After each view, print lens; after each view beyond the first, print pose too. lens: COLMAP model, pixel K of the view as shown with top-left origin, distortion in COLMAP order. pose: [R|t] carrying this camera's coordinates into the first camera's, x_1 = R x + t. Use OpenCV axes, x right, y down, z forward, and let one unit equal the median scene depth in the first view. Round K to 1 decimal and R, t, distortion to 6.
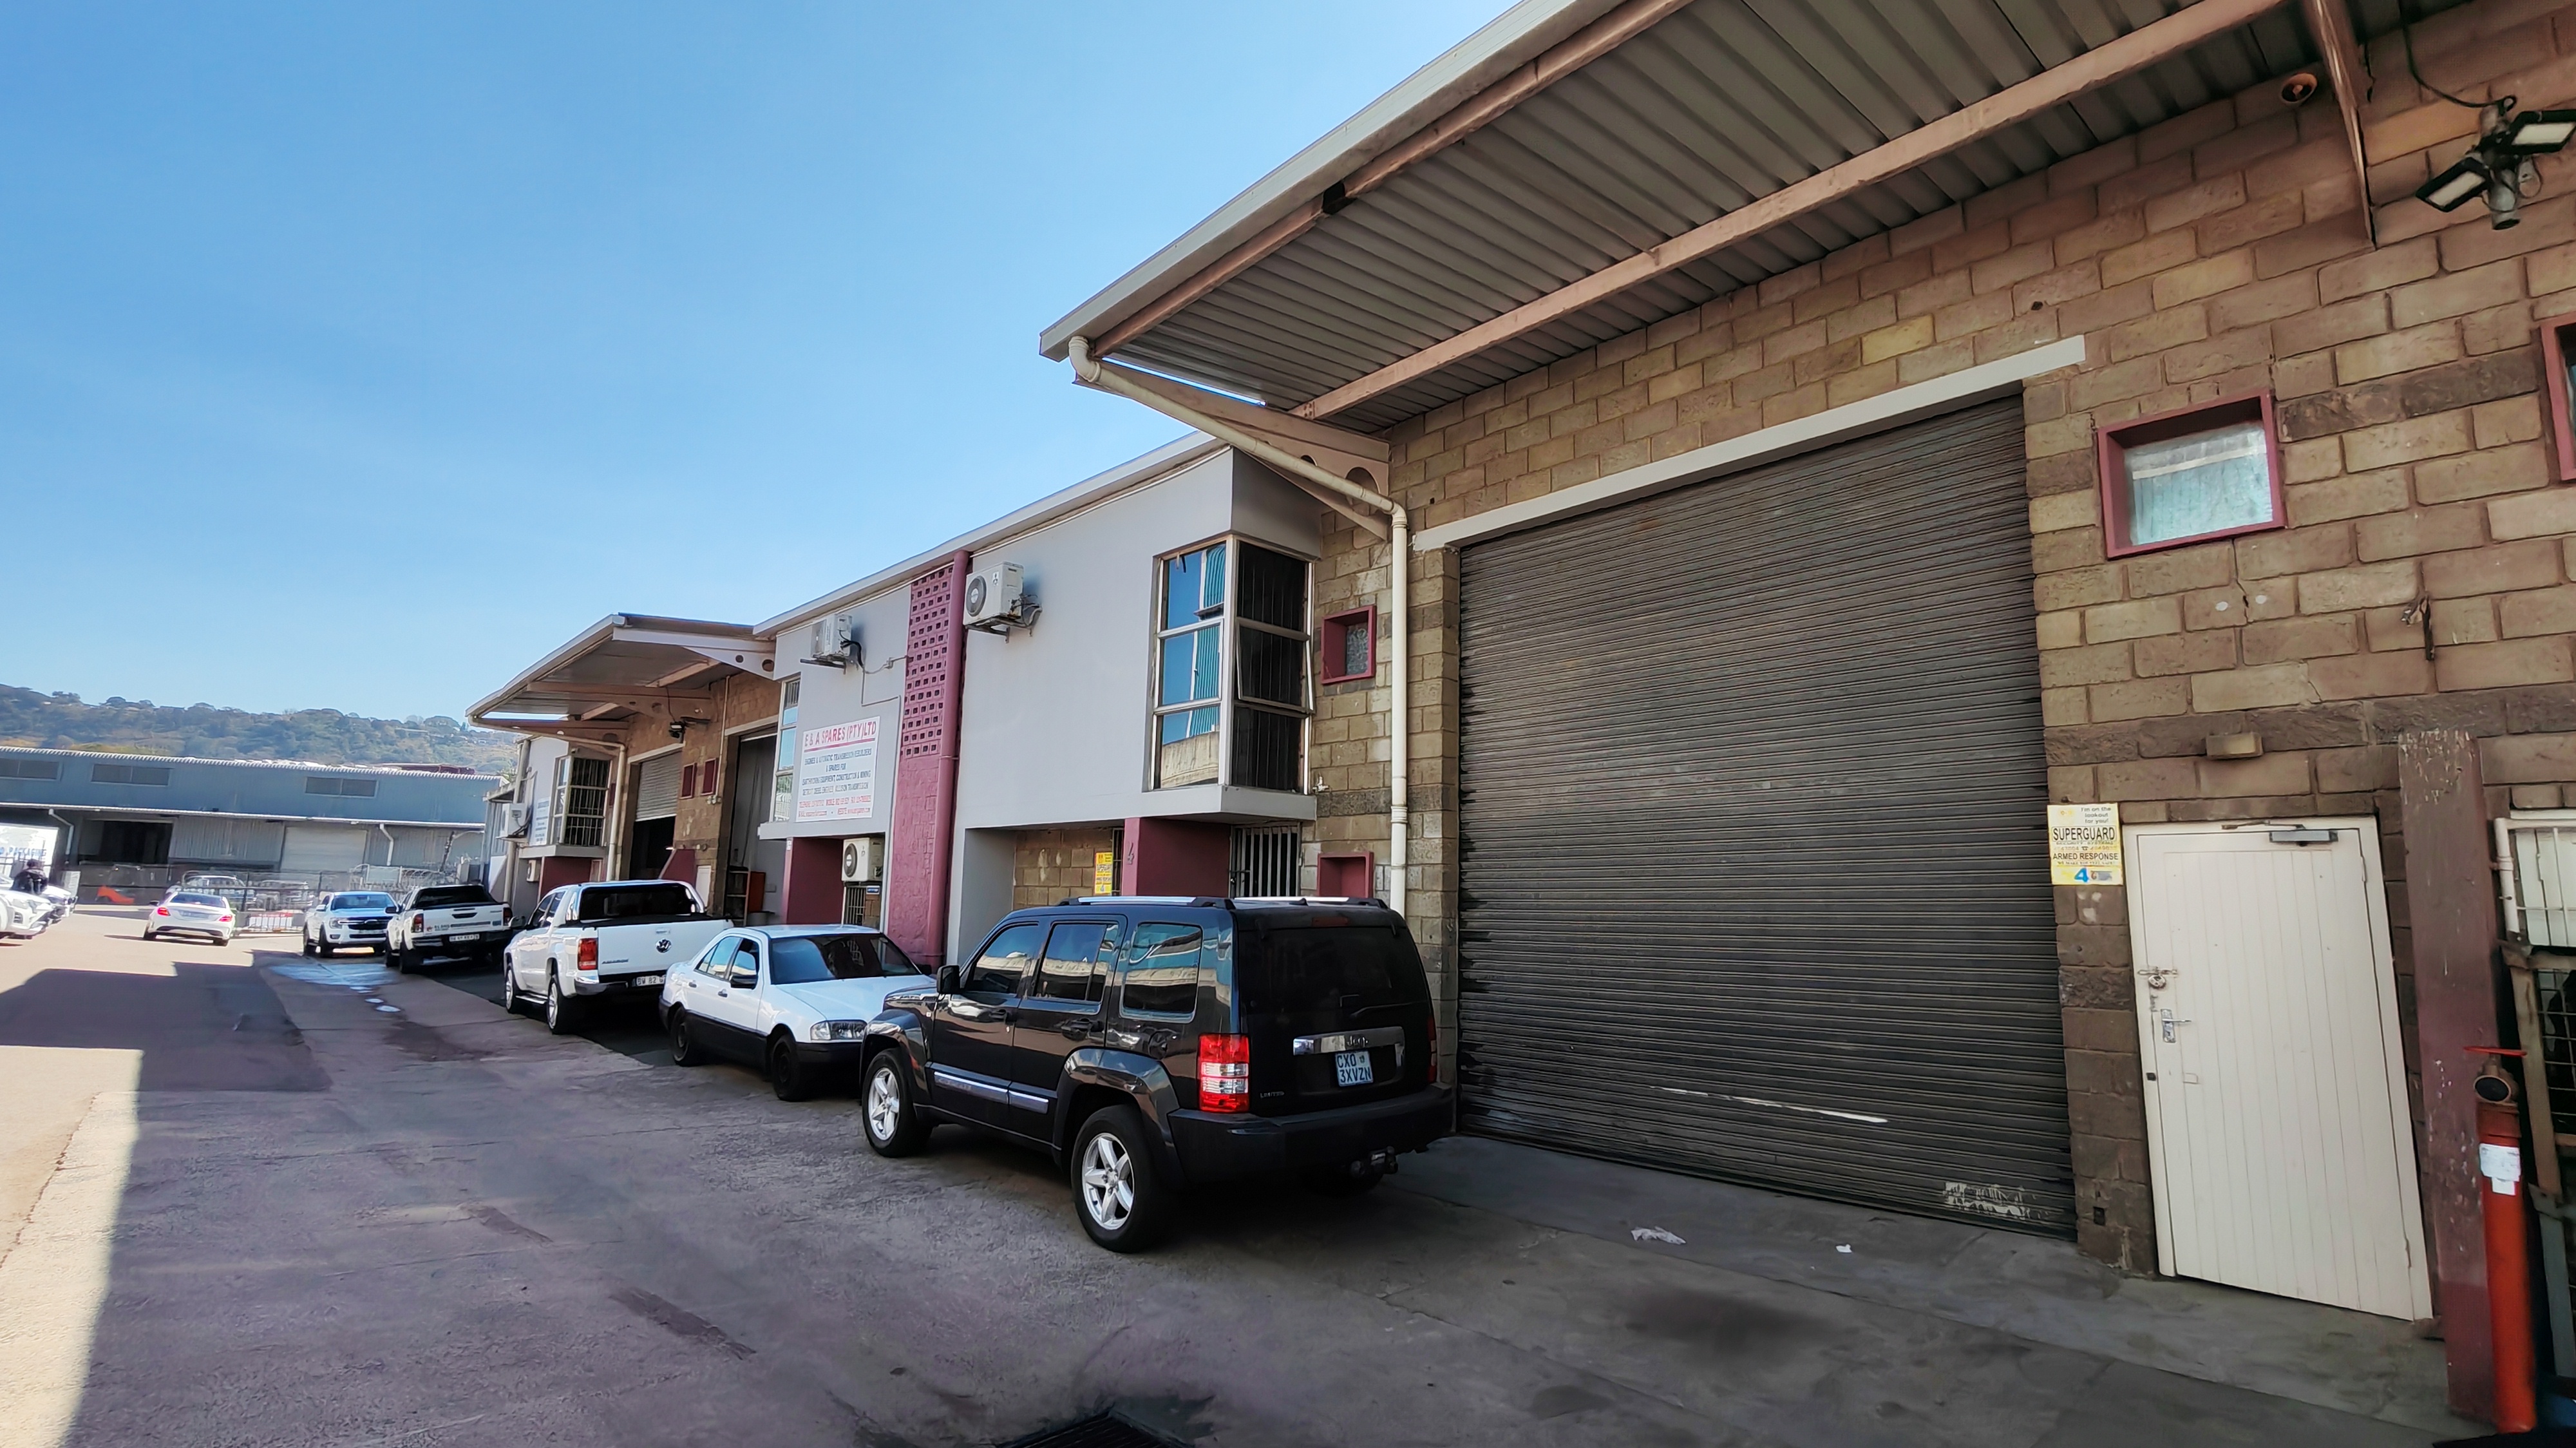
lens RADIAL K [[1180.0, 0, 1288.0], [0, 1180.0, 736.9], [0, 0, 1]] dist [-0.001823, -0.000399]
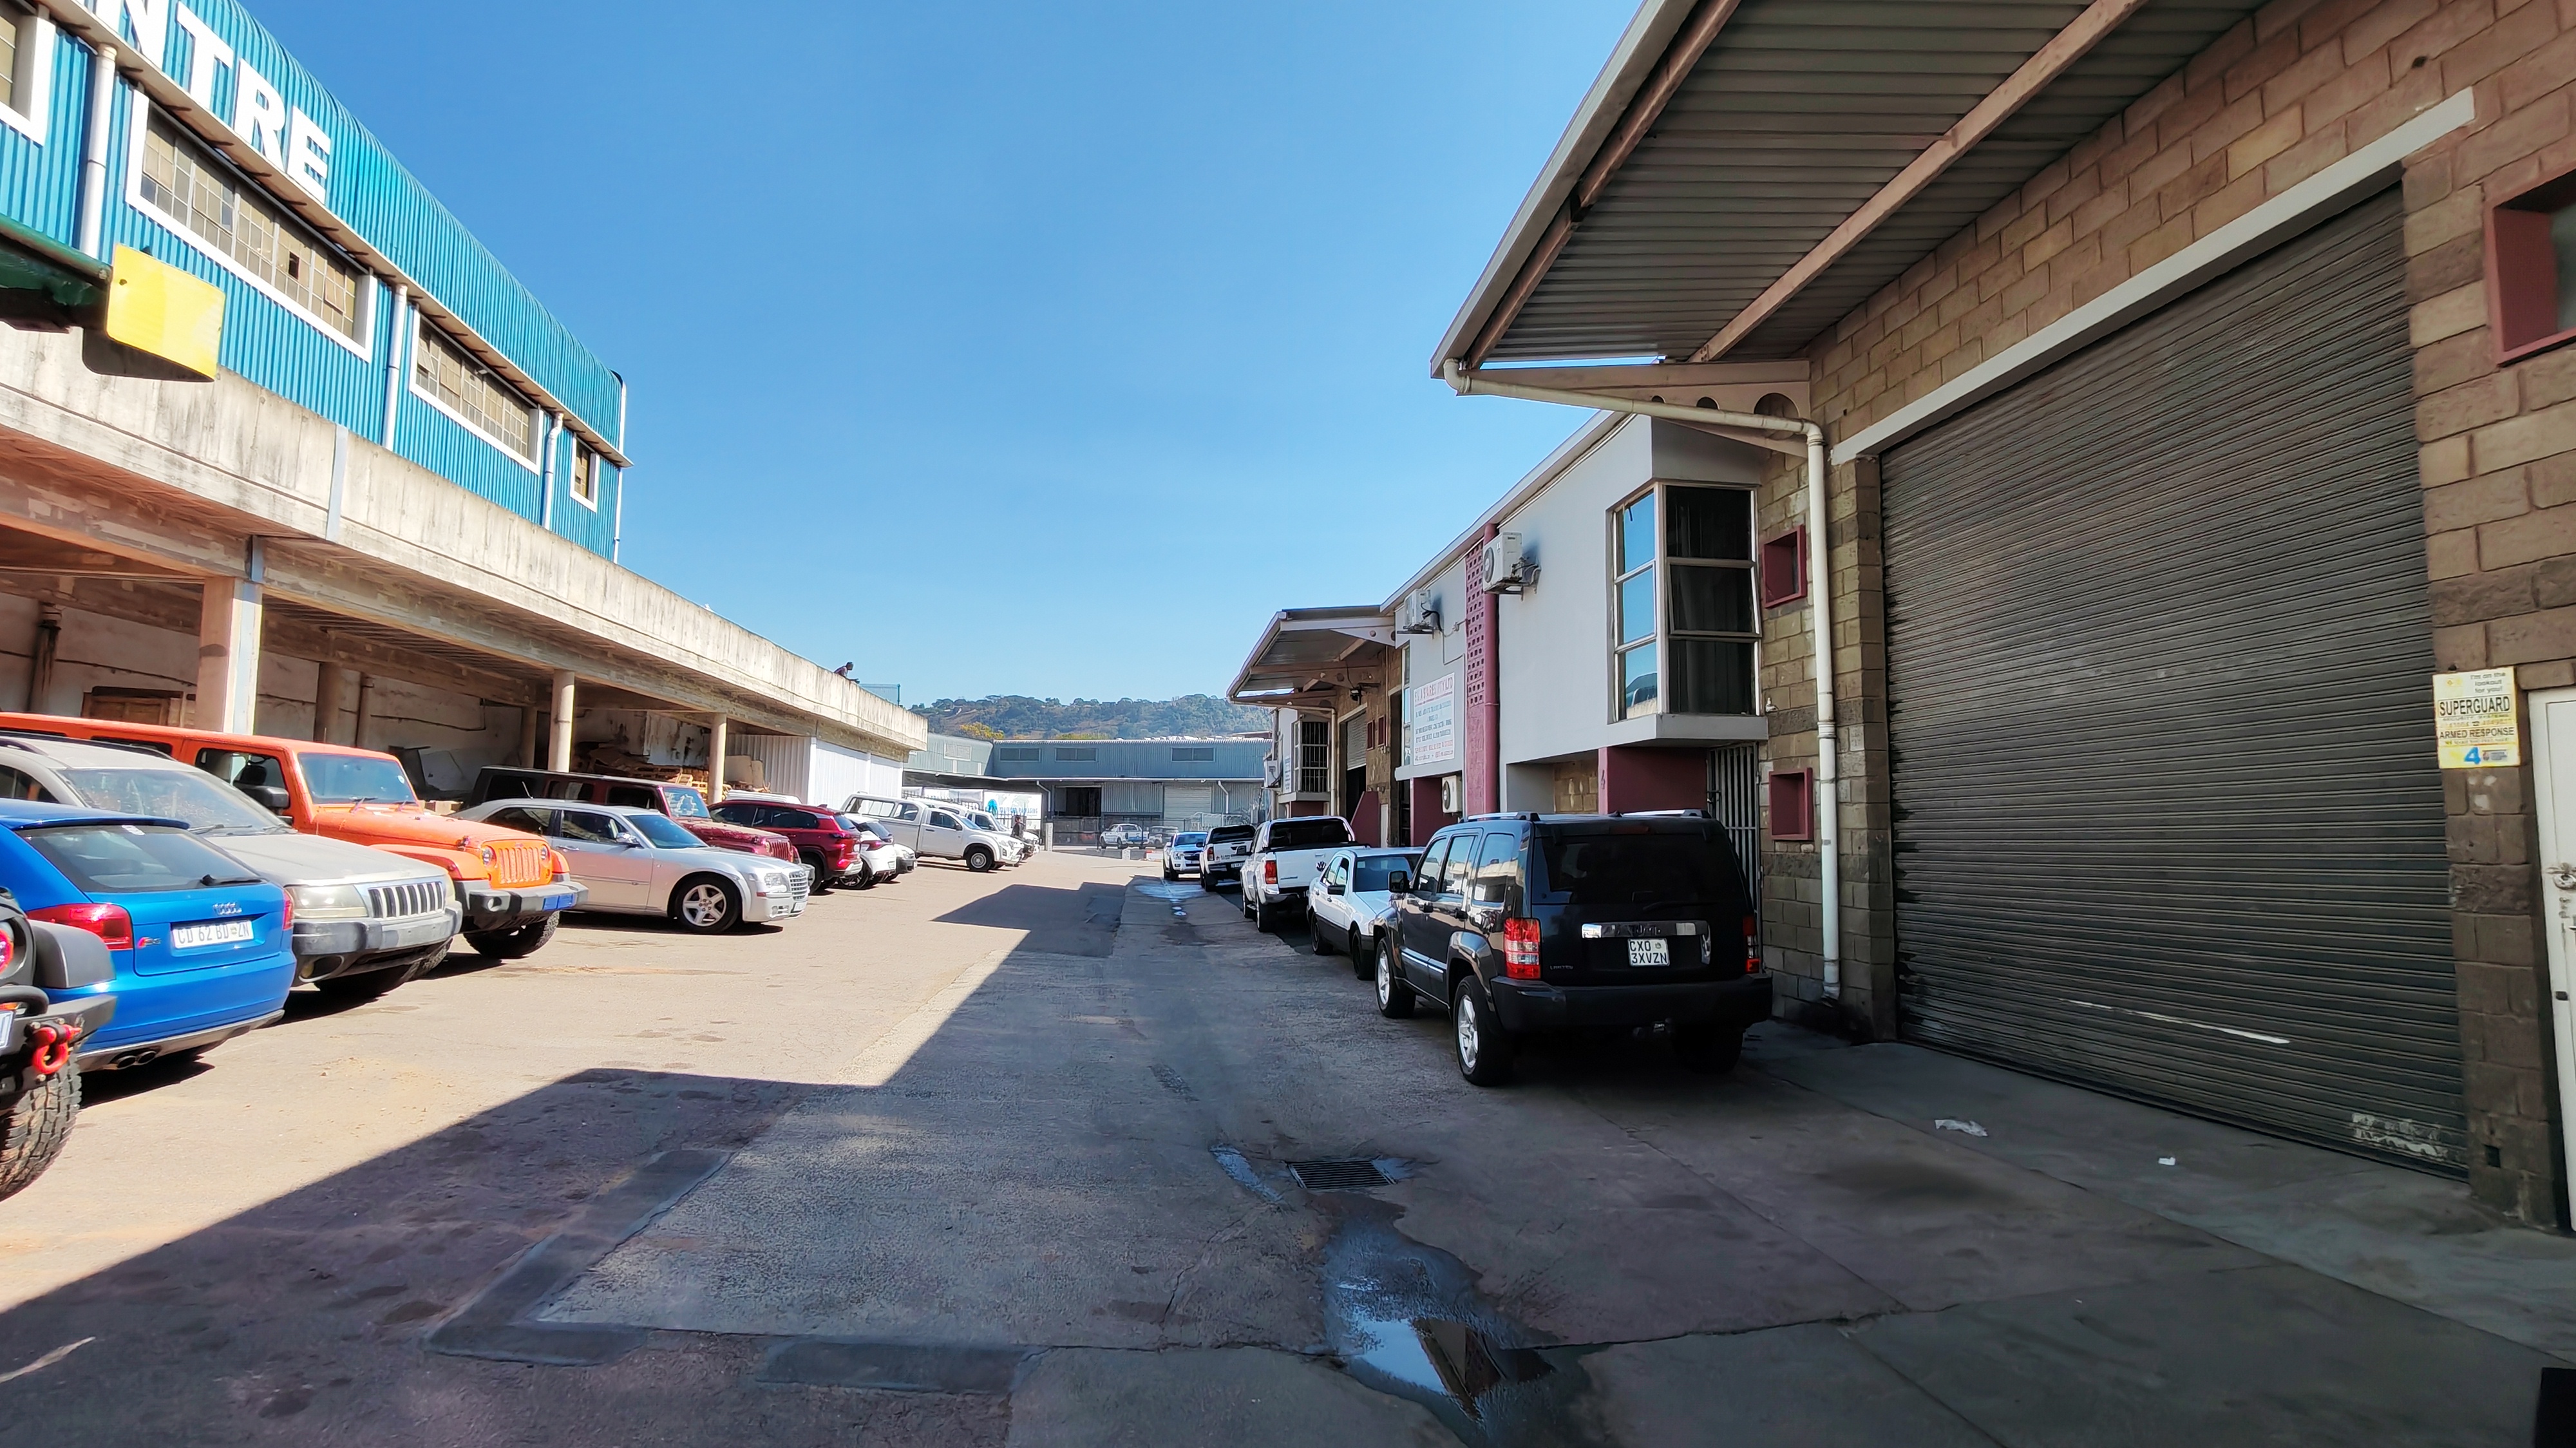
lens RADIAL K [[1180.0, 0, 1287.3], [0, 1180.0, 739.4], [0, 0, 1]] dist [-0.001823, -0.000399]
pose [[0.815603, -0.062550, -0.575222, 0.355518], [0.095139, 0.995106, 0.026689, 0.002733], [0.570737, -0.076493, 0.817562, -0.119500]]
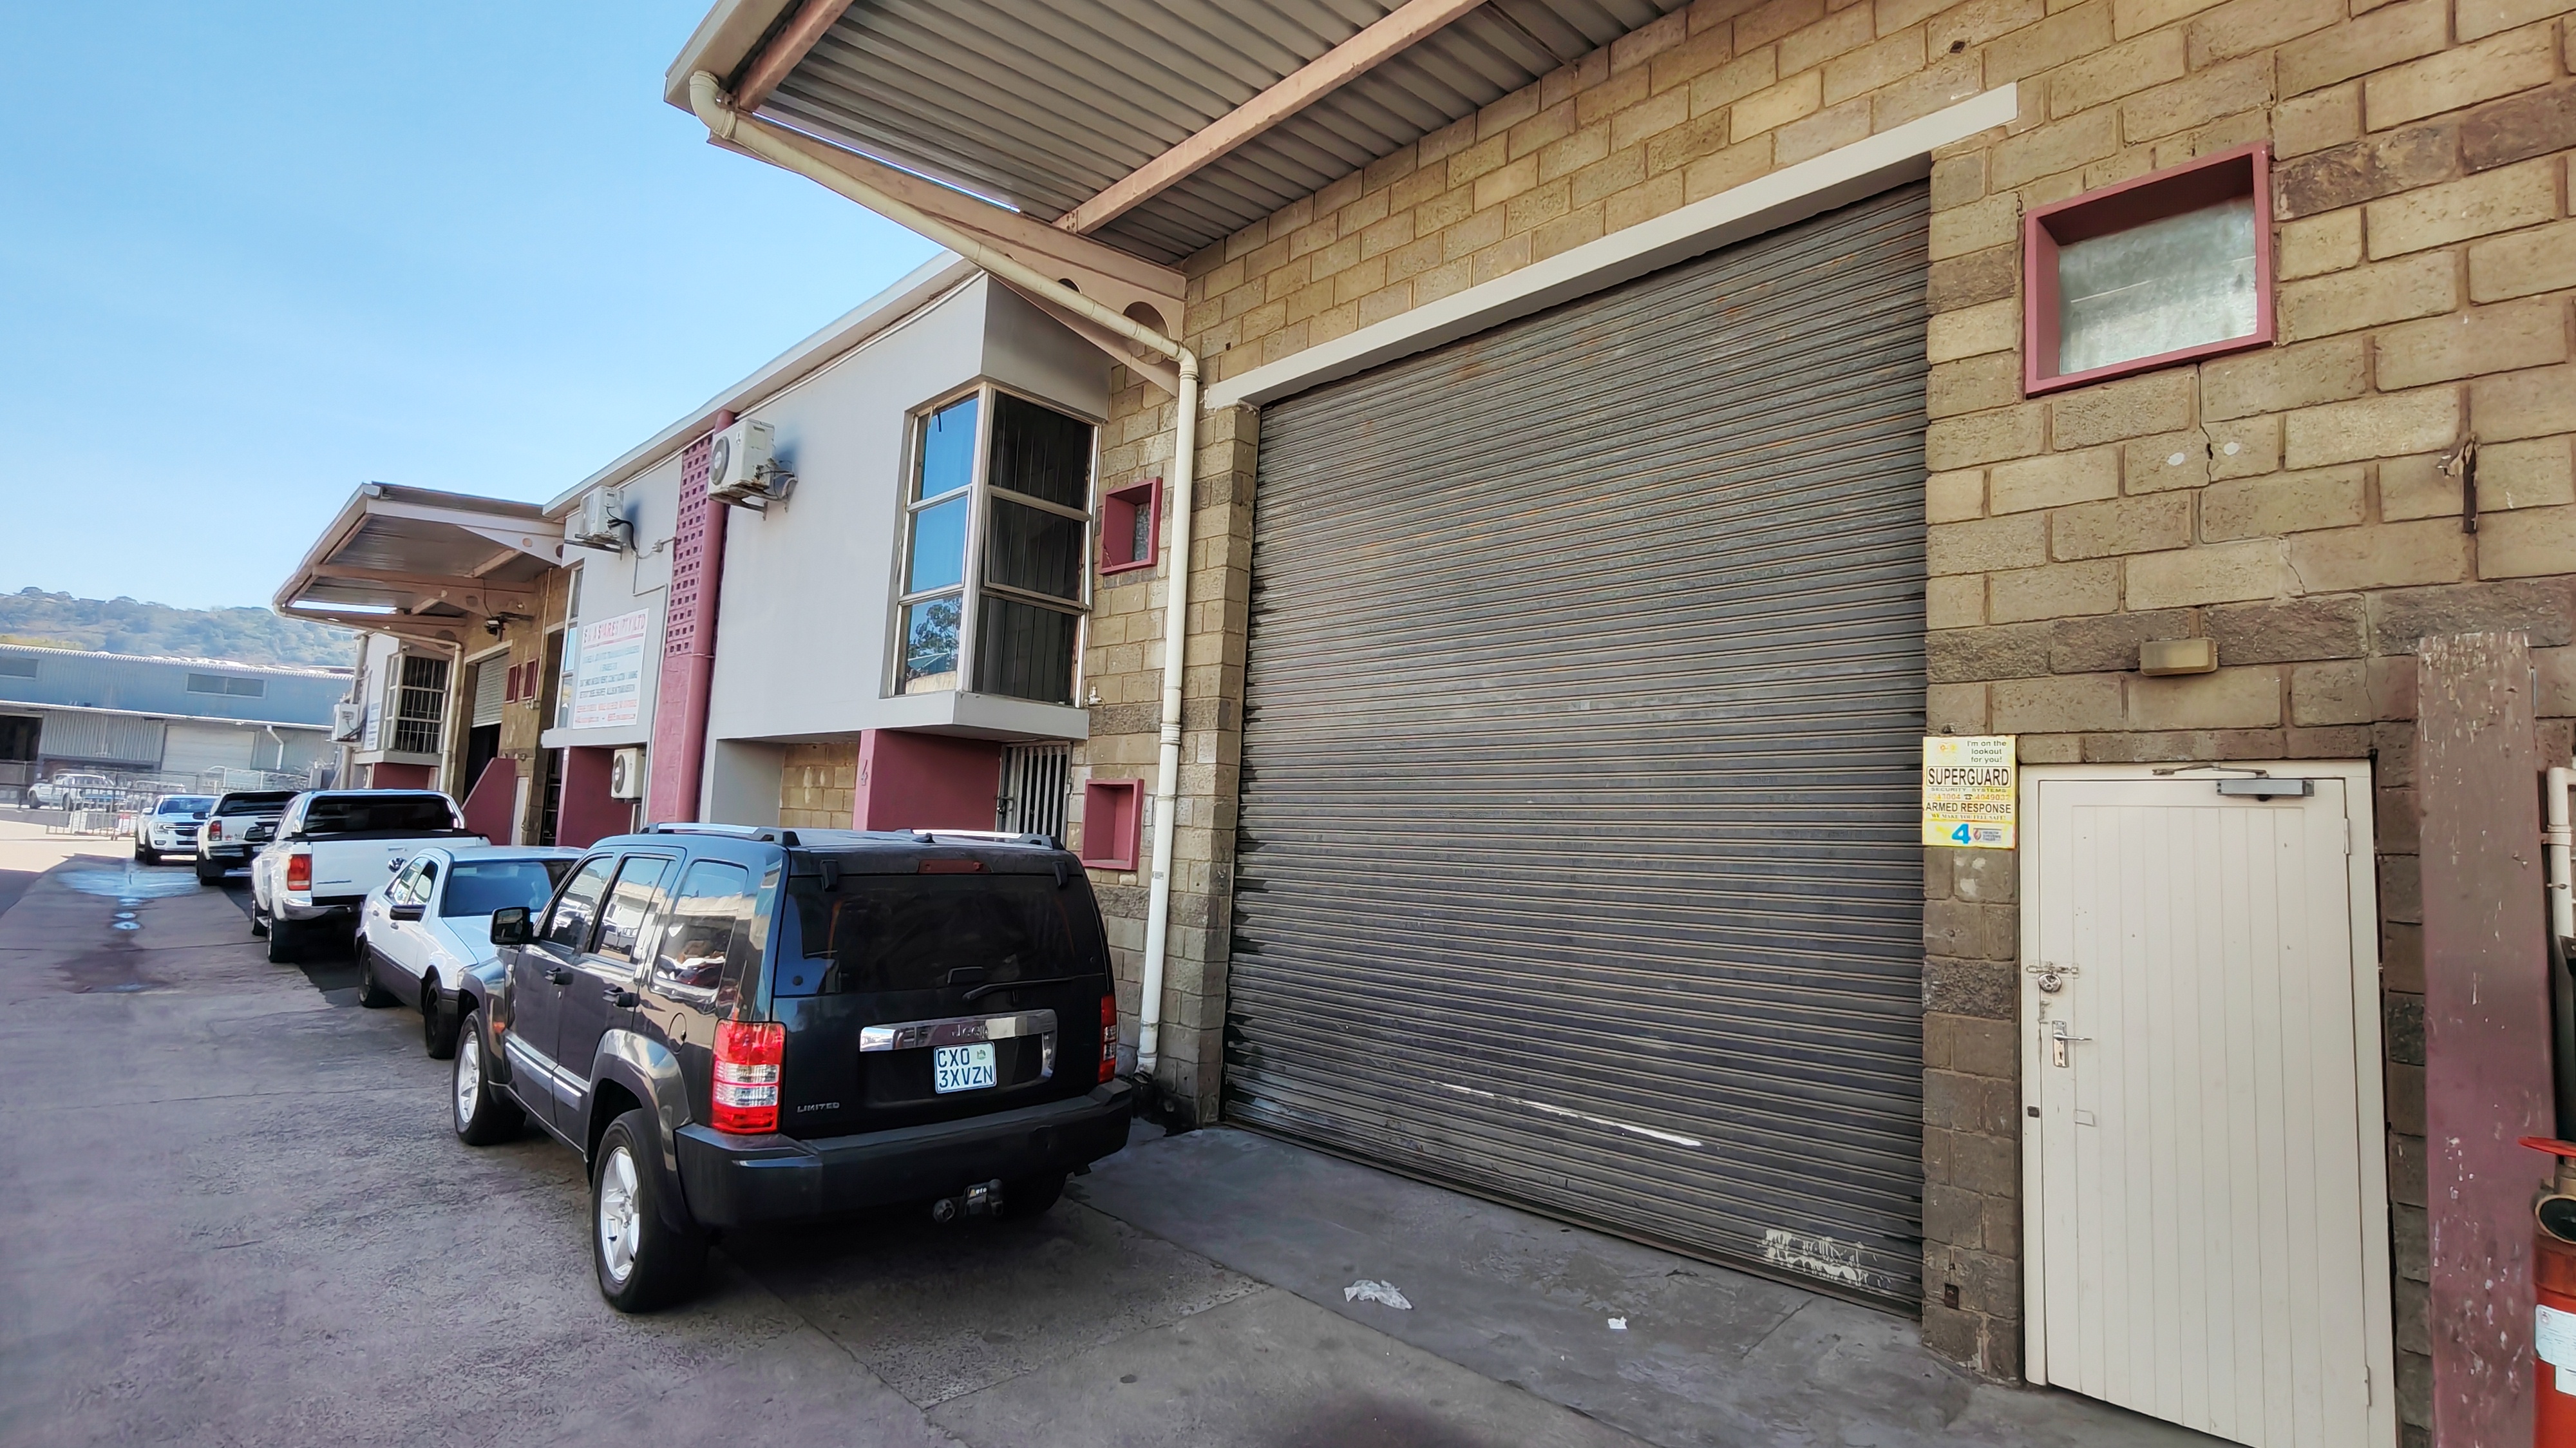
lens RADIAL K [[1180.0, 0, 1289.4], [0, 1180.0, 736.2], [0, 0, 1]] dist [-0.001823, -0.000399]
pose [[0.998901, 0.031660, 0.034553, 0.175585], [-0.033527, 0.997932, 0.054844, 0.023923], [-0.032745, -0.055943, 0.997897, 0.219940]]
